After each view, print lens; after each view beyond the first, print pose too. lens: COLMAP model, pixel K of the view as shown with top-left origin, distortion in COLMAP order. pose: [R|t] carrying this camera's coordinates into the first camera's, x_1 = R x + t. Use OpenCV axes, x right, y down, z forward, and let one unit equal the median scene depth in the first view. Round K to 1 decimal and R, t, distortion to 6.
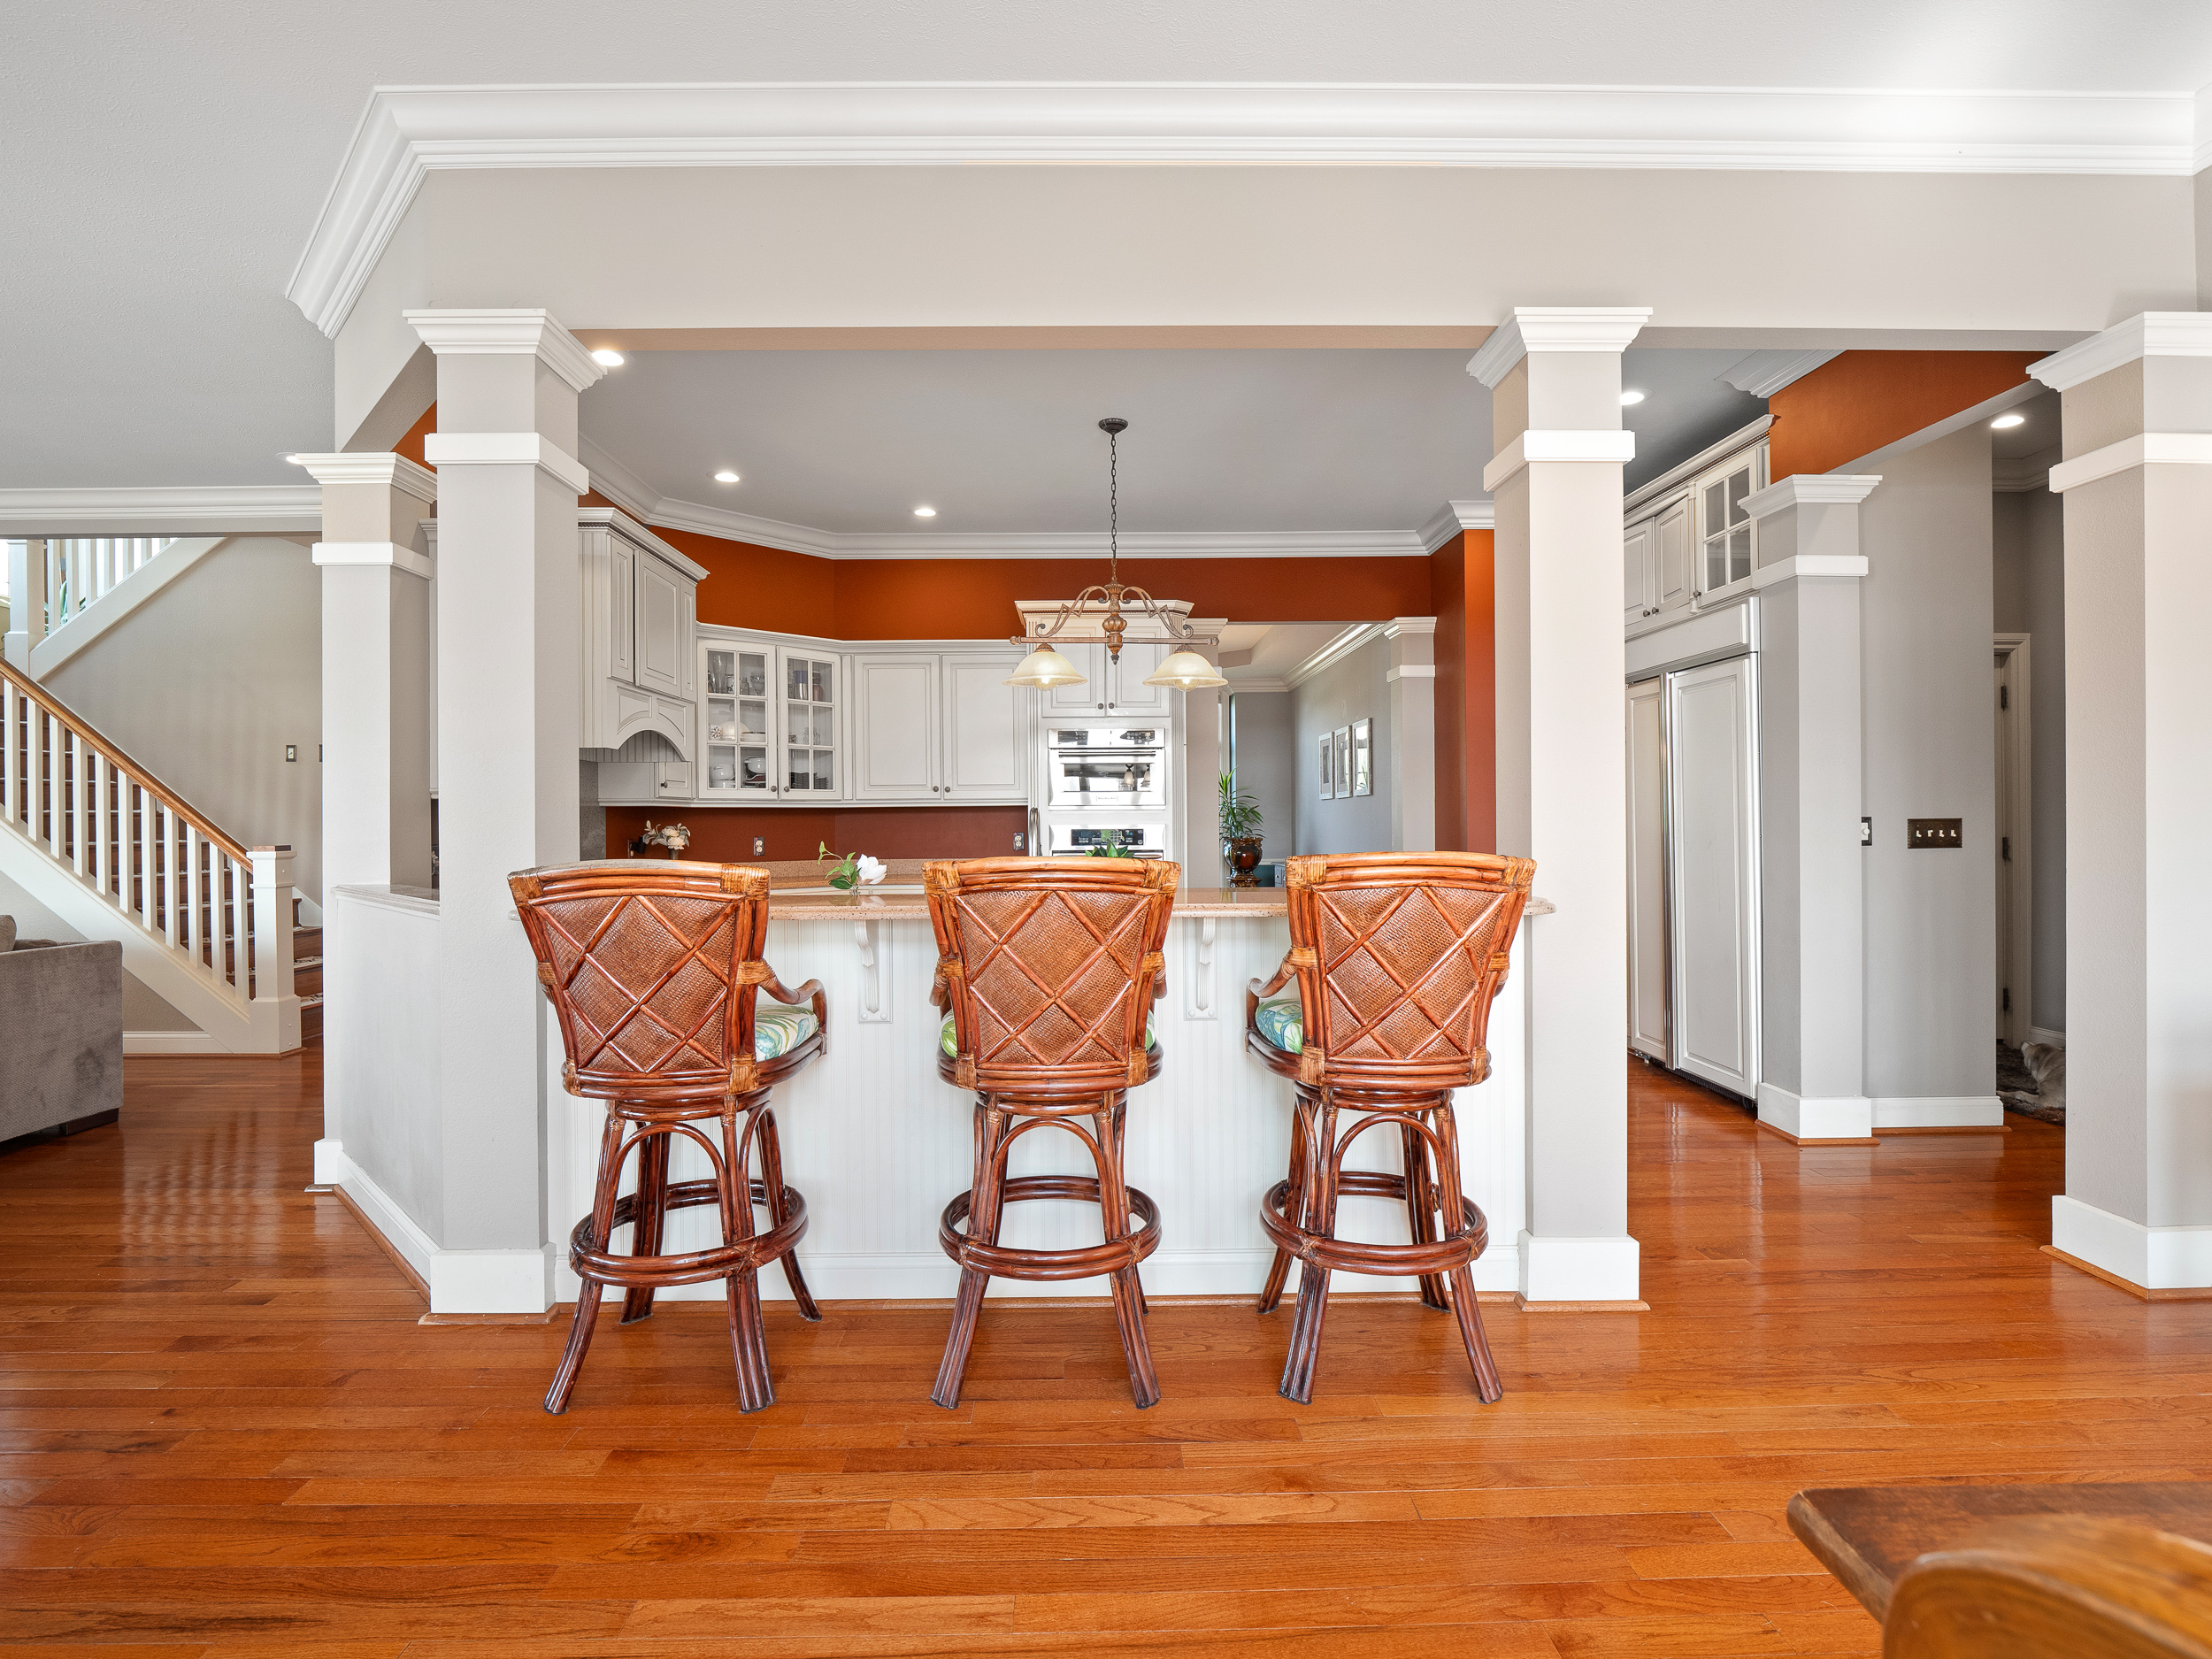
lens RADIAL K [[1080.1, 0, 1103.5], [0, 1080.1, 832.1], [0, 0, 1]] dist [-0.004069, -0.005813]
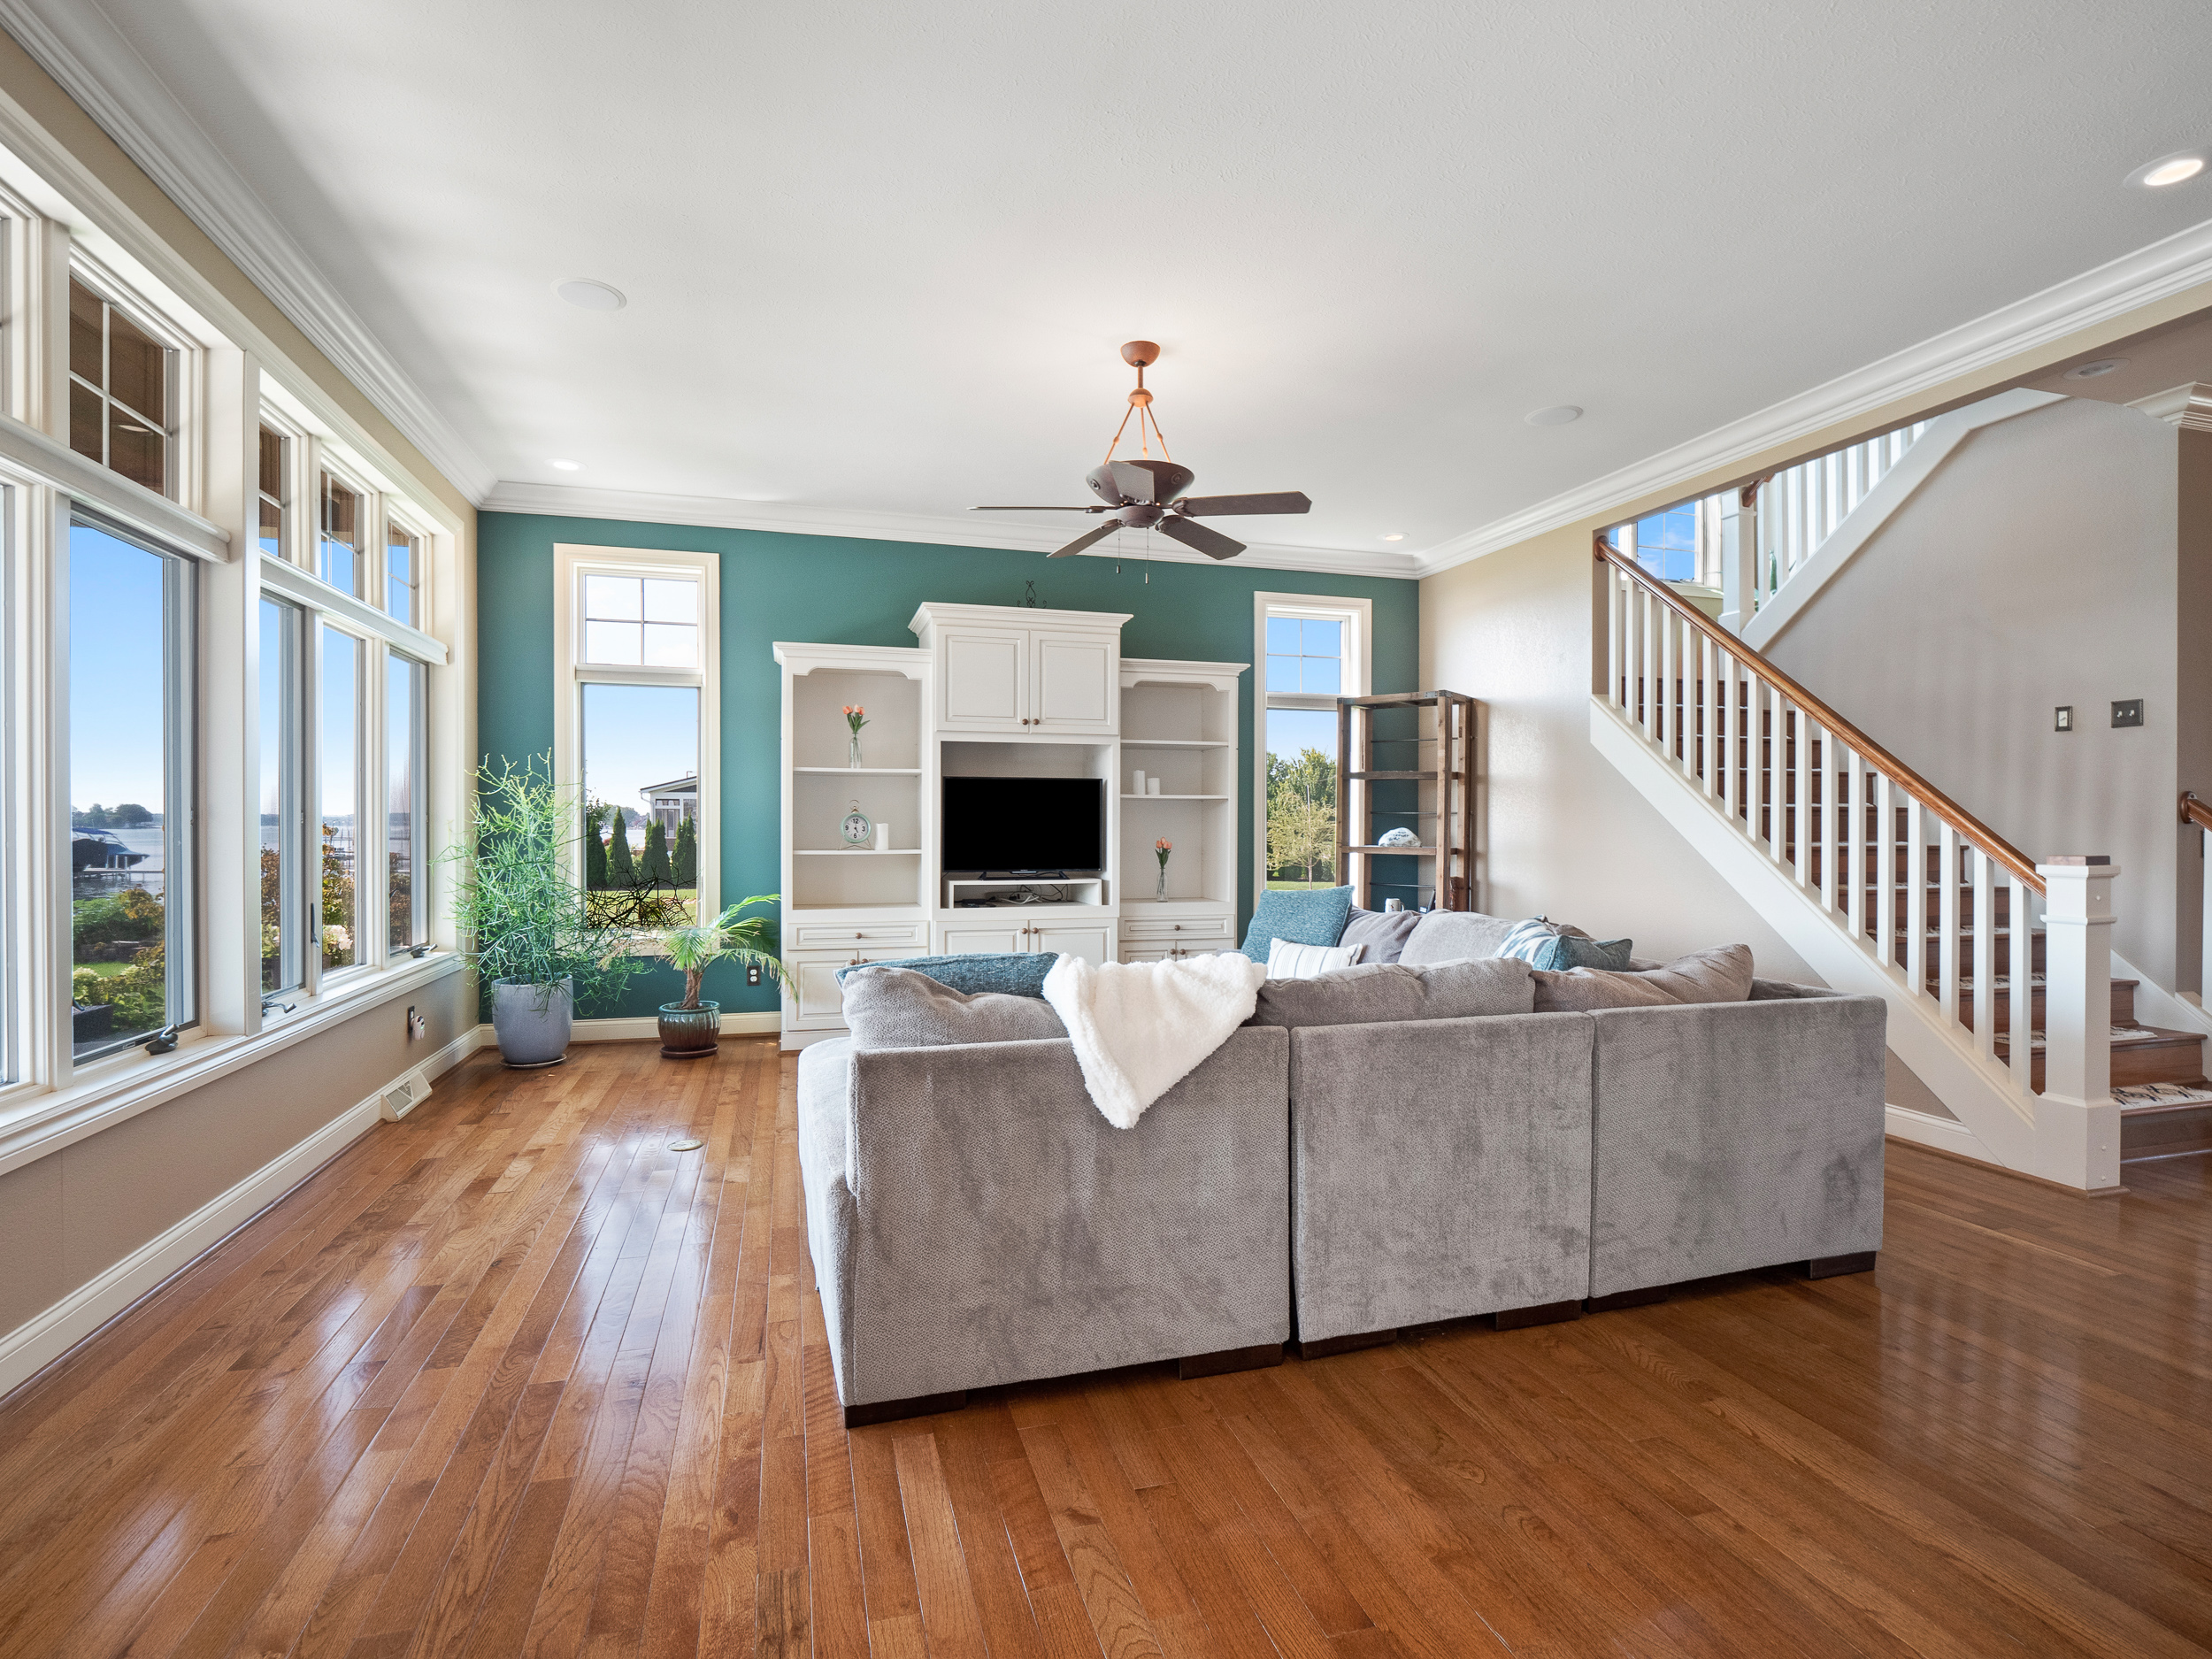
lens RADIAL K [[1080.1, 0, 1103.5], [0, 1080.1, 832.1], [0, 0, 1]] dist [-0.004069, -0.005813]
pose [[0.269869, 0.014599, -0.962786, -0.325856], [-0.010328, 0.999871, 0.012267, -0.003041], [0.962842, 0.006633, 0.269985, 0.283870]]
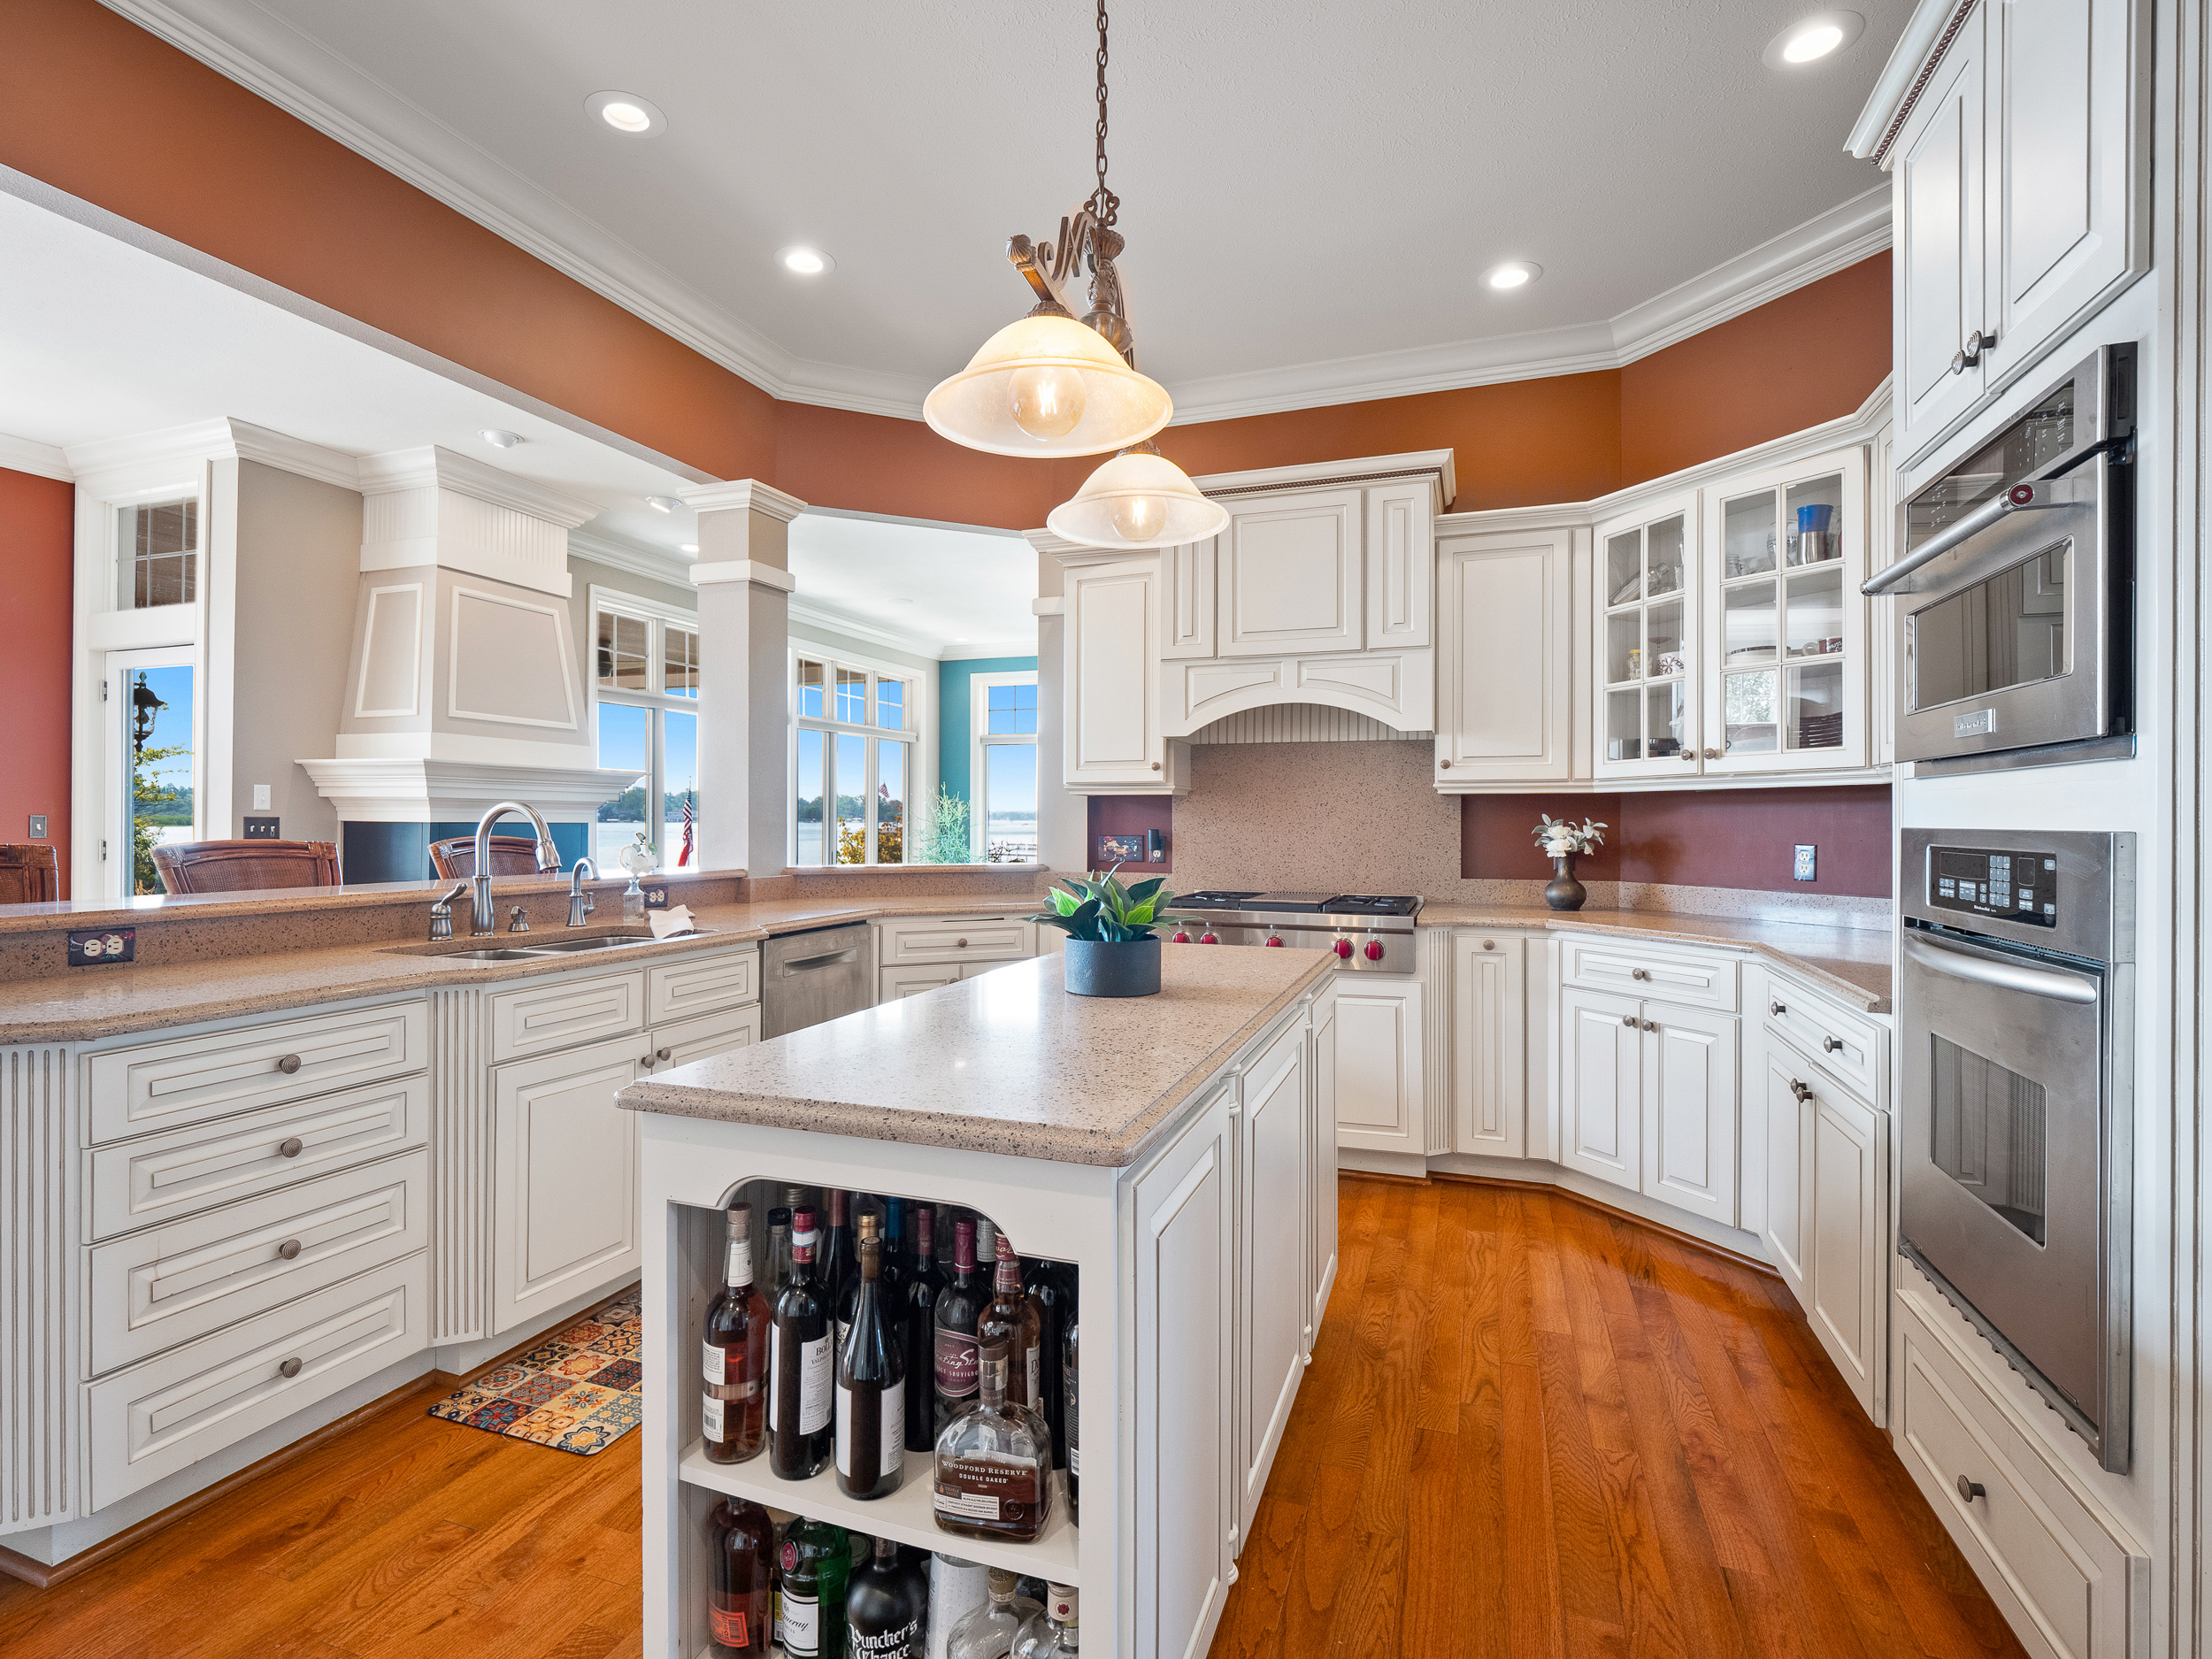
lens RADIAL K [[1099.3, 0, 1098.4], [0, 1099.3, 811.8], [0, 0, 1]] dist [0.001820, -0.000504]
pose [[-0.357831, 0.001435, -0.933785, 0.339208], [-0.003580, 0.999989, 0.002909, -0.013379], [0.933779, 0.004383, -0.357823, 0.988677]]
